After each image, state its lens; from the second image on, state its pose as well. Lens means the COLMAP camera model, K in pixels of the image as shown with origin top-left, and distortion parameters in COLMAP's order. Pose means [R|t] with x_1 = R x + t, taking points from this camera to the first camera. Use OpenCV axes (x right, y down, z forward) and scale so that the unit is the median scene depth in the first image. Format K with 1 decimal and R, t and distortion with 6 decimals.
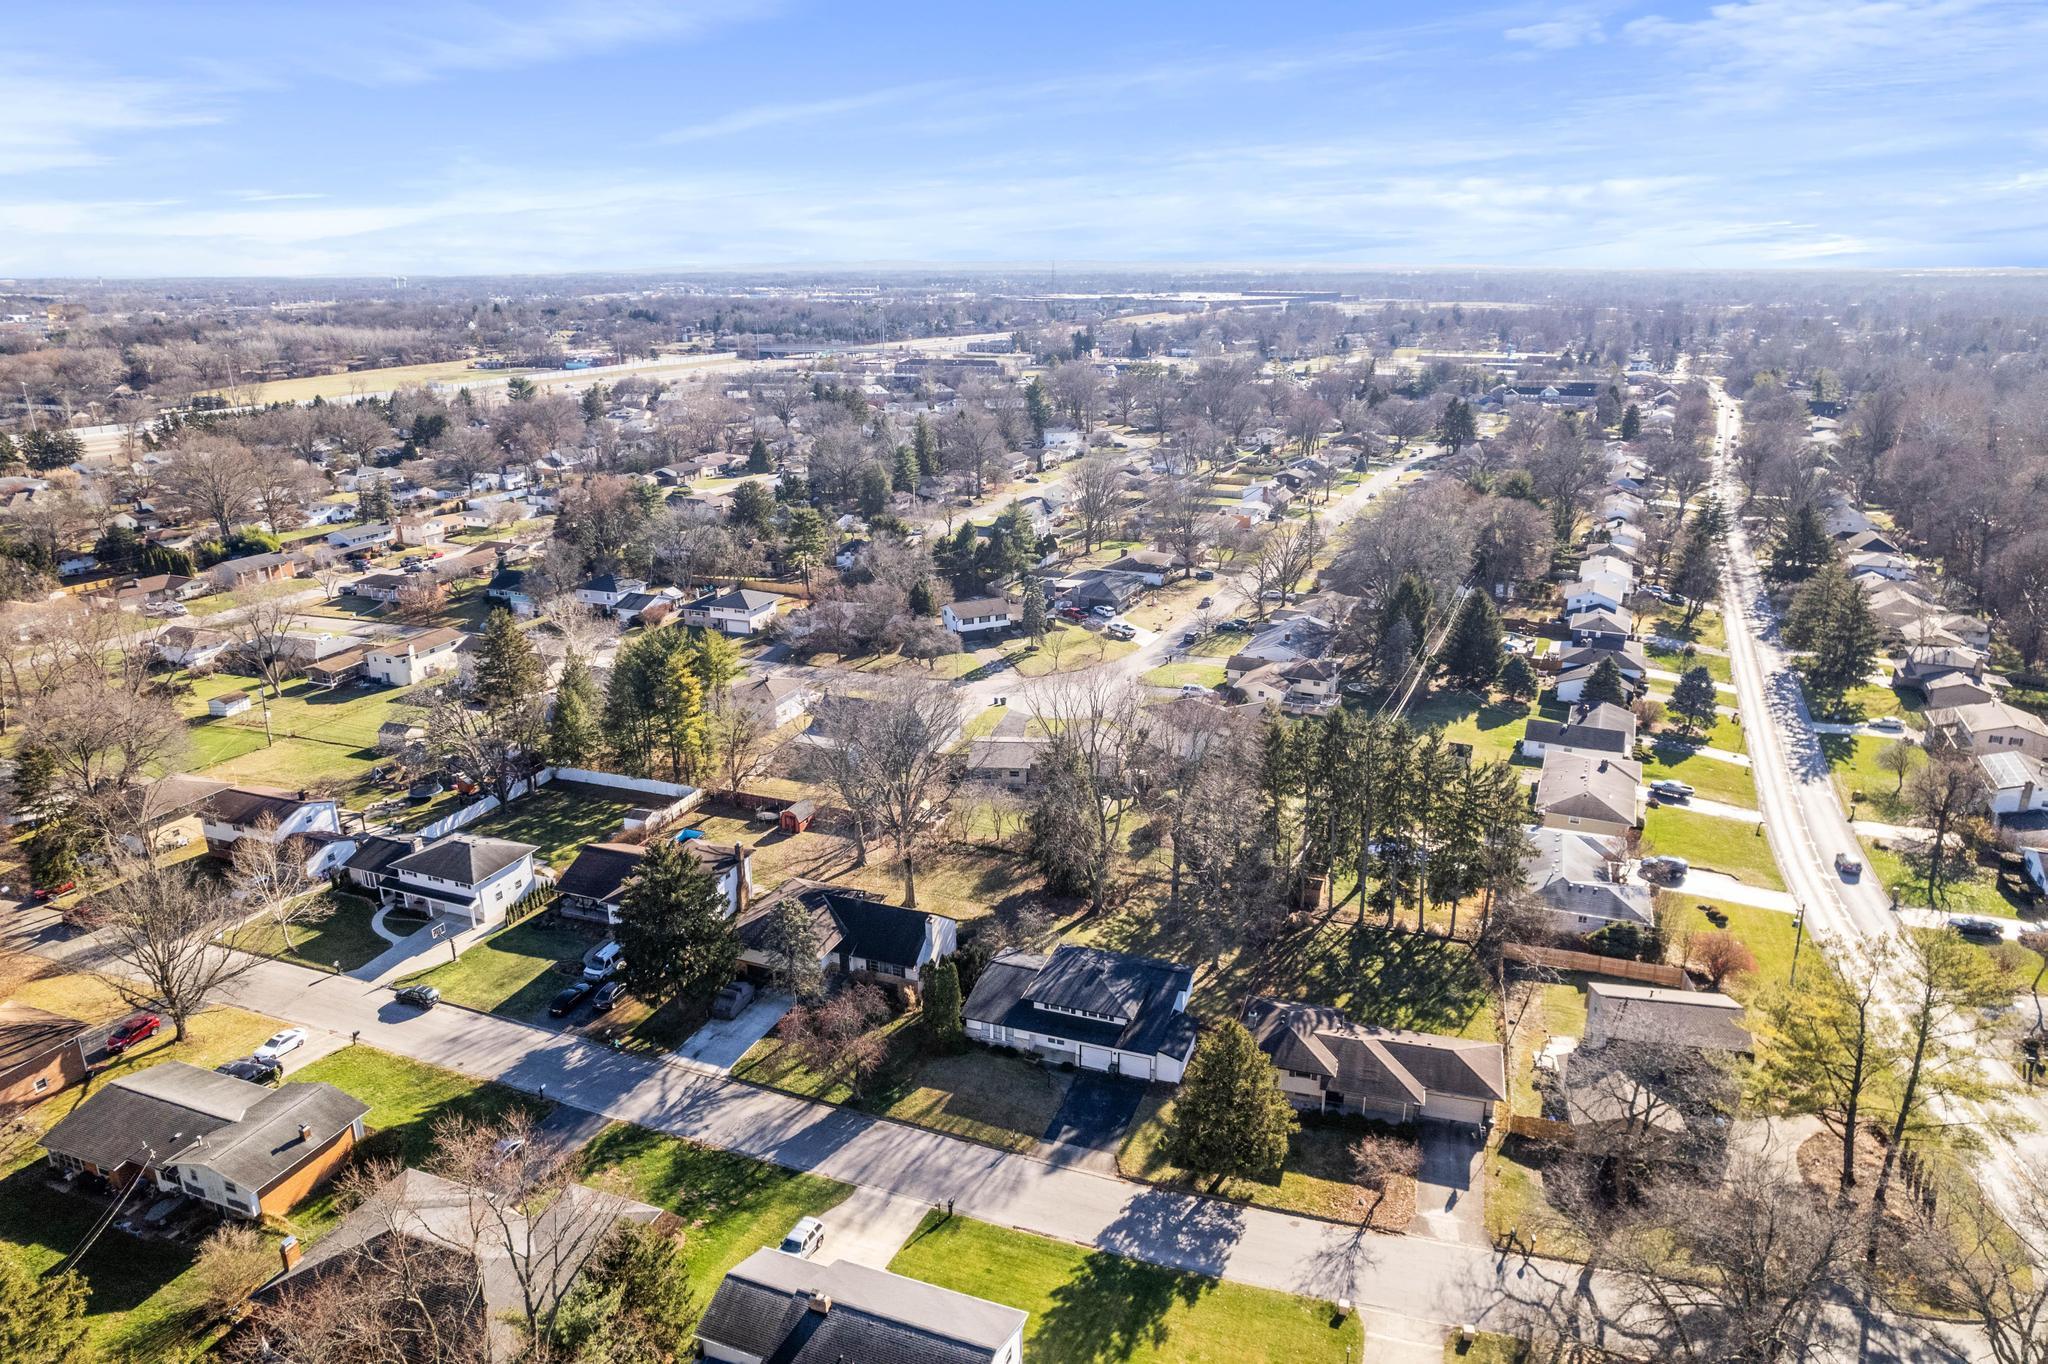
lens RADIAL K [[1315.2, 0, 1021.5], [0, 1315.2, 696.7], [0, 0, 1]] dist [-0.067120, 0.065478]
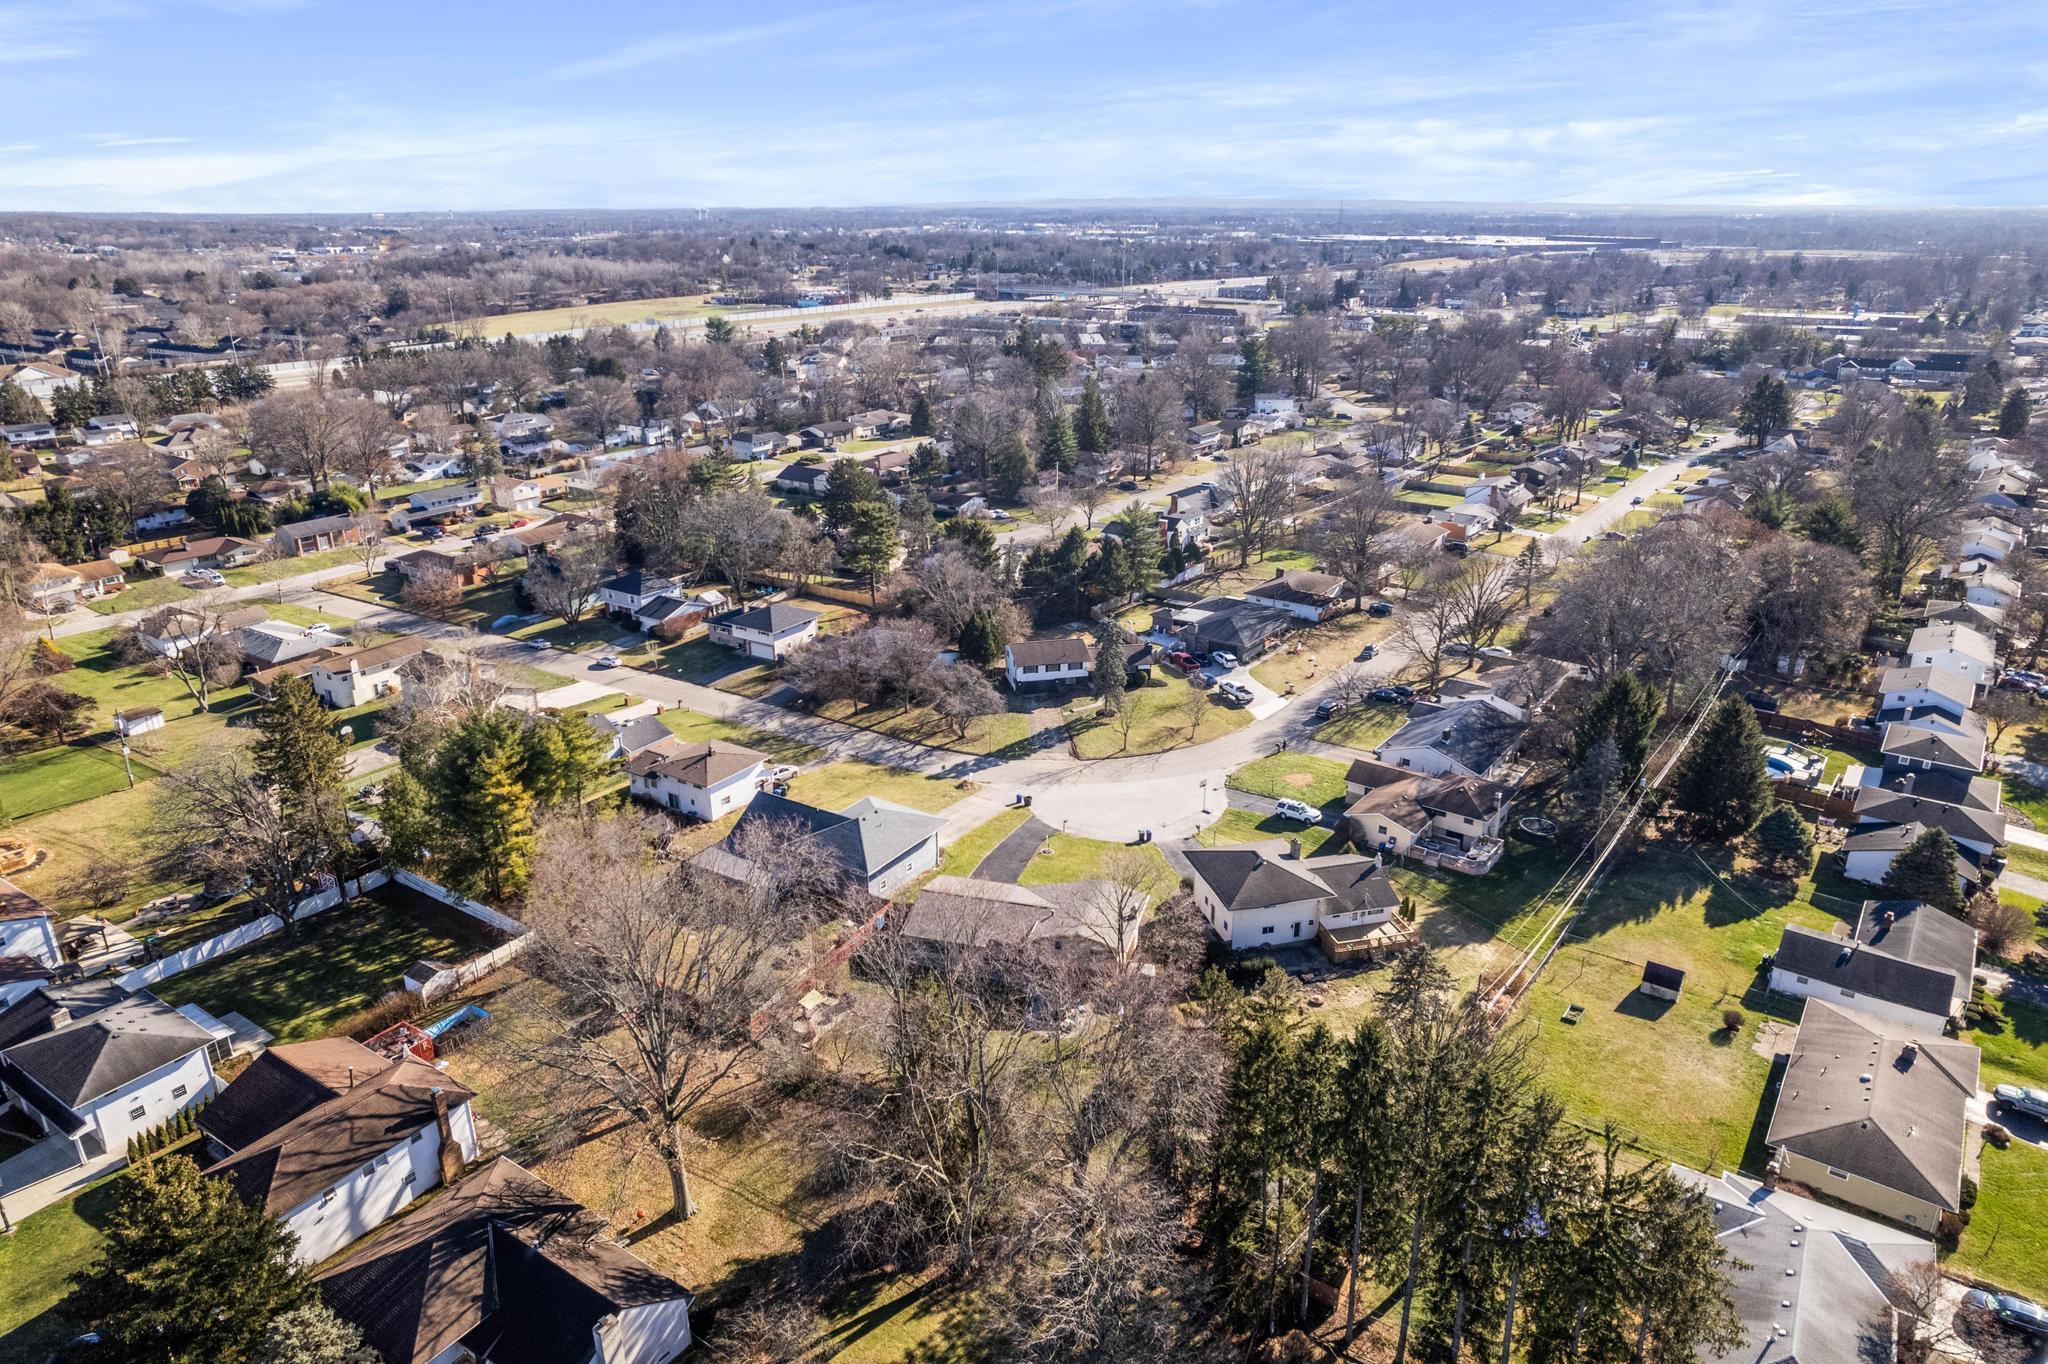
lens RADIAL K [[1315.2, 0, 1021.5], [0, 1315.2, 696.7], [0, 0, 1]] dist [-0.067120, 0.065478]
pose [[0.977920, 0.077799, -0.193958, 0.081609], [-0.069268, 0.996324, 0.050396, -0.061842], [0.197165, -0.035849, 0.979715, 0.184679]]
